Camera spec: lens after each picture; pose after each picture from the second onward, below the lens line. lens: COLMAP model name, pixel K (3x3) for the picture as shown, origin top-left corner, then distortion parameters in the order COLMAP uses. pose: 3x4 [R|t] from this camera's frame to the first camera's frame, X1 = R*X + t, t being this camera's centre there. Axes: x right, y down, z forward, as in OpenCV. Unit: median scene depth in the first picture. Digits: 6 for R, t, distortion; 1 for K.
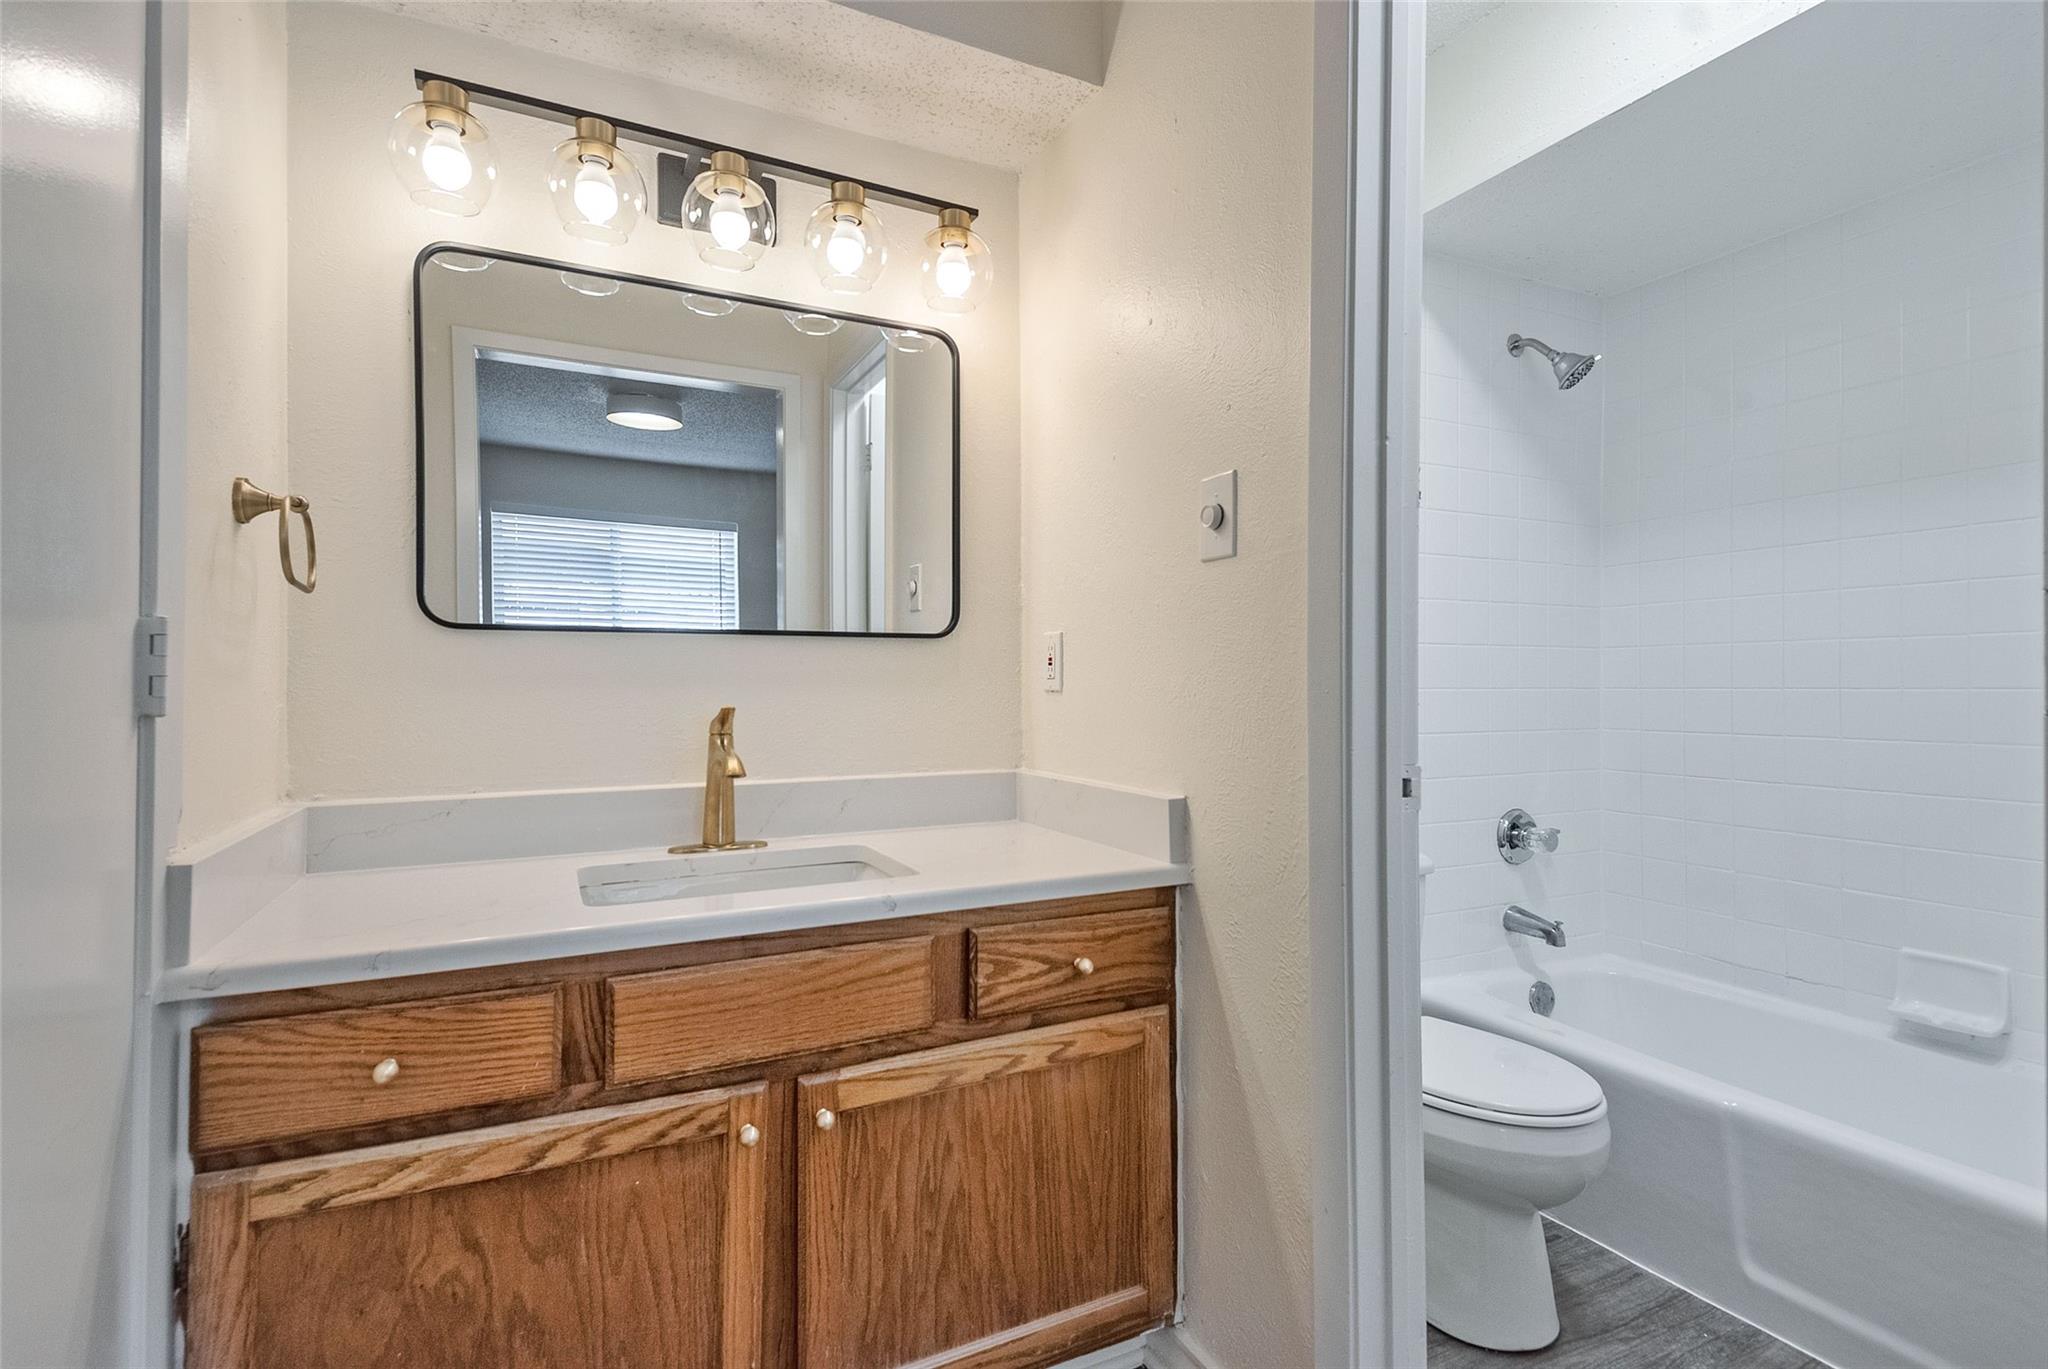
lens RADIAL K [[975.3, 0, 1024.0], [0, 975.3, 684.5], [0, 0, 1]] dist [0.013165, -0.016594]
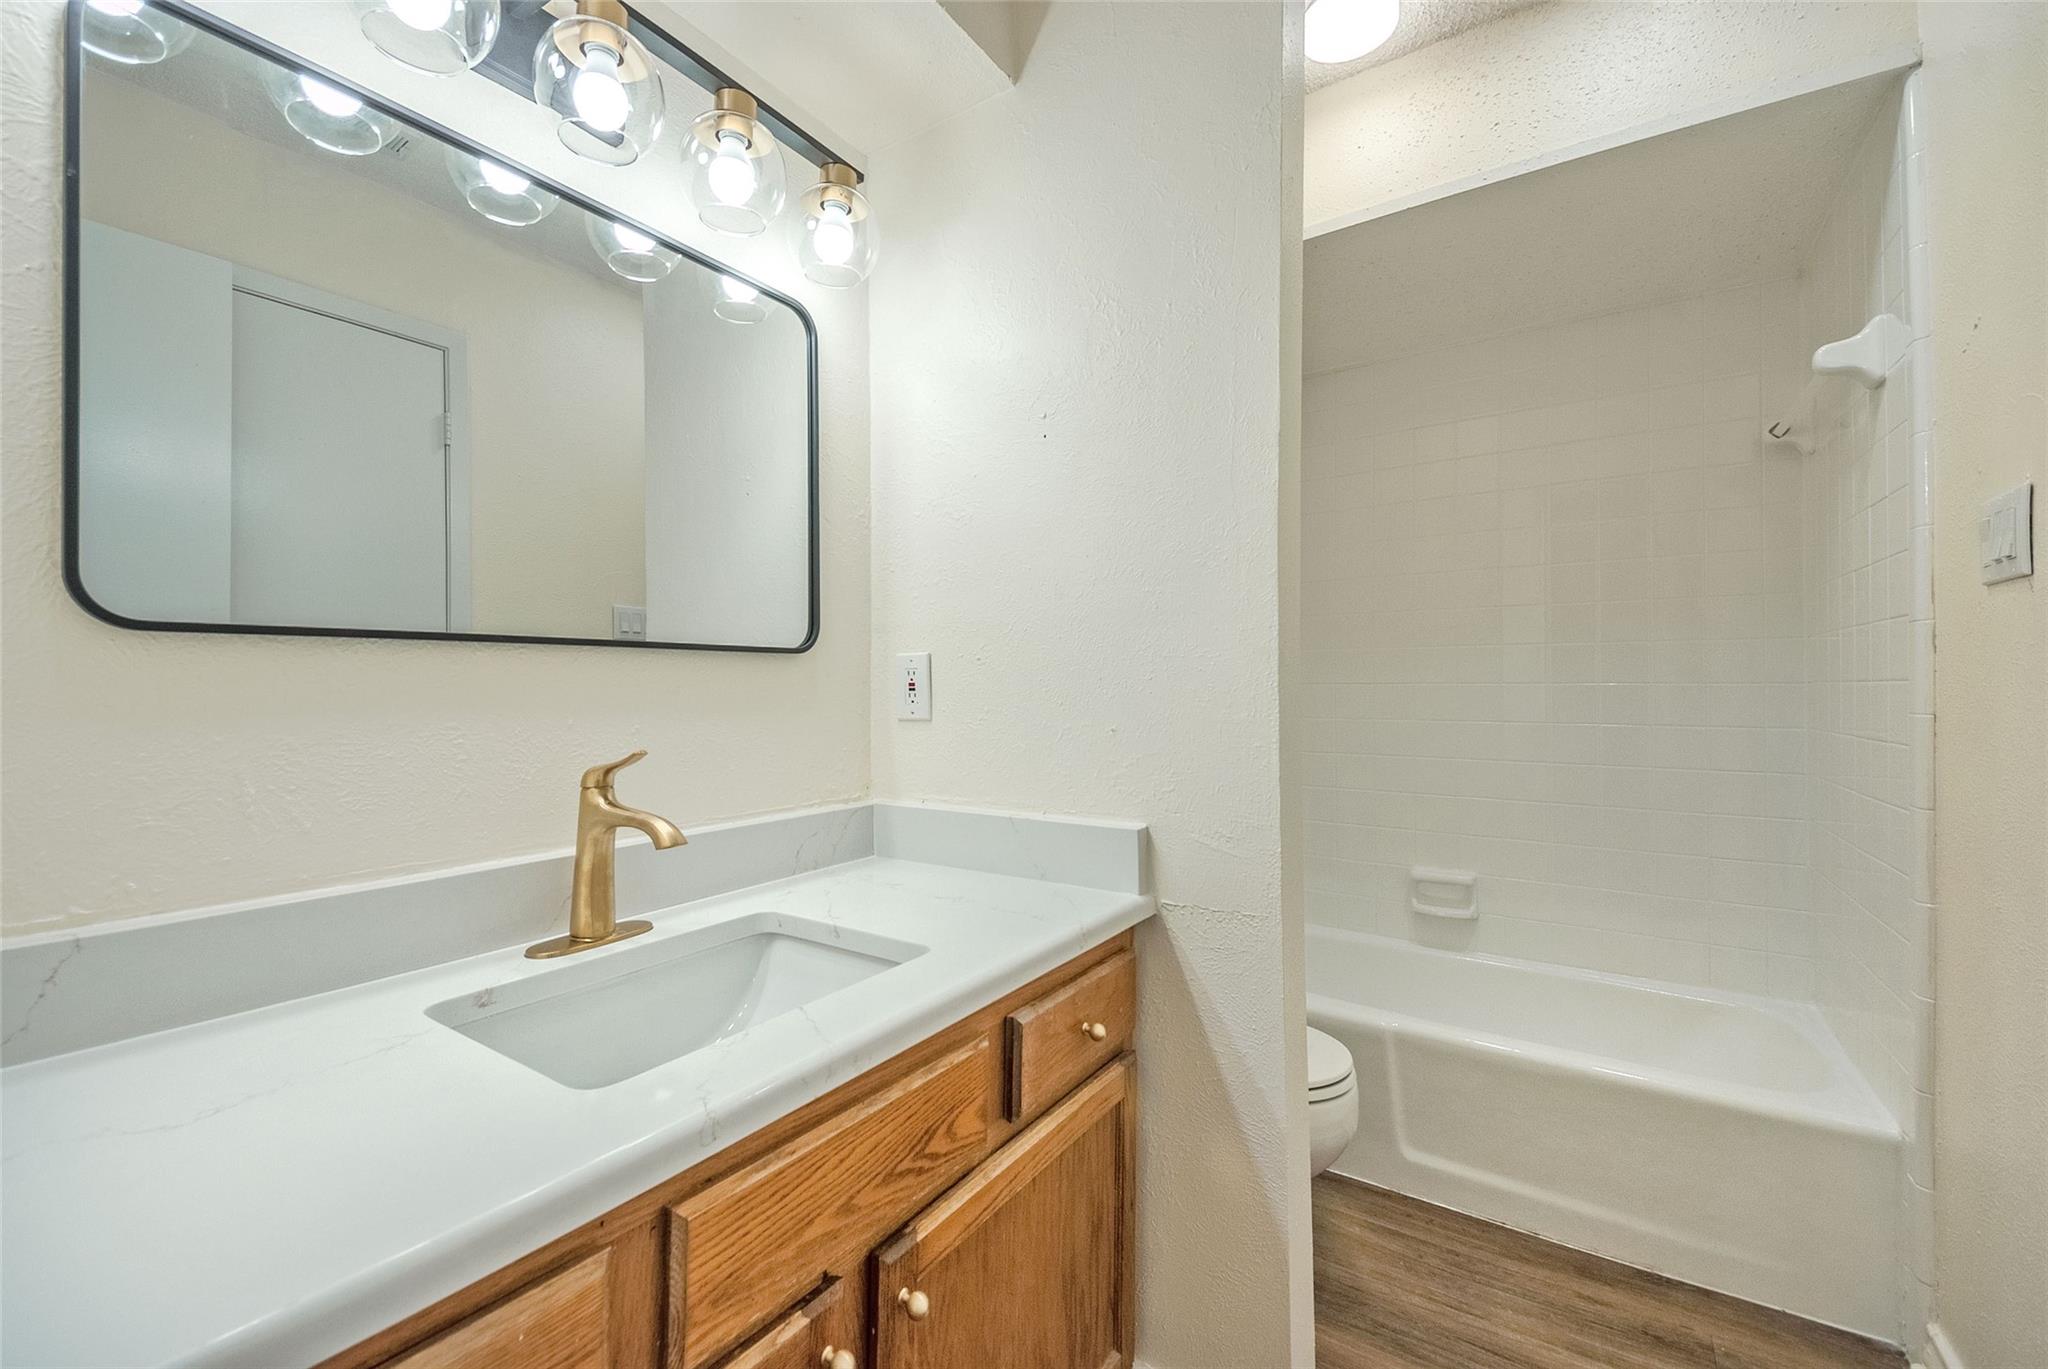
lens RADIAL K [[869.1, 0, 1014.4], [0, 869.1, 679.3], [0, 0, 1]] dist [0.050462, -0.041152]
pose [[0.873606, 0.004120, 0.486616, -0.387170], [0.000561, 0.999955, -0.009472, -0.025996], [-0.486633, 0.008548, 0.873565, 0.299864]]
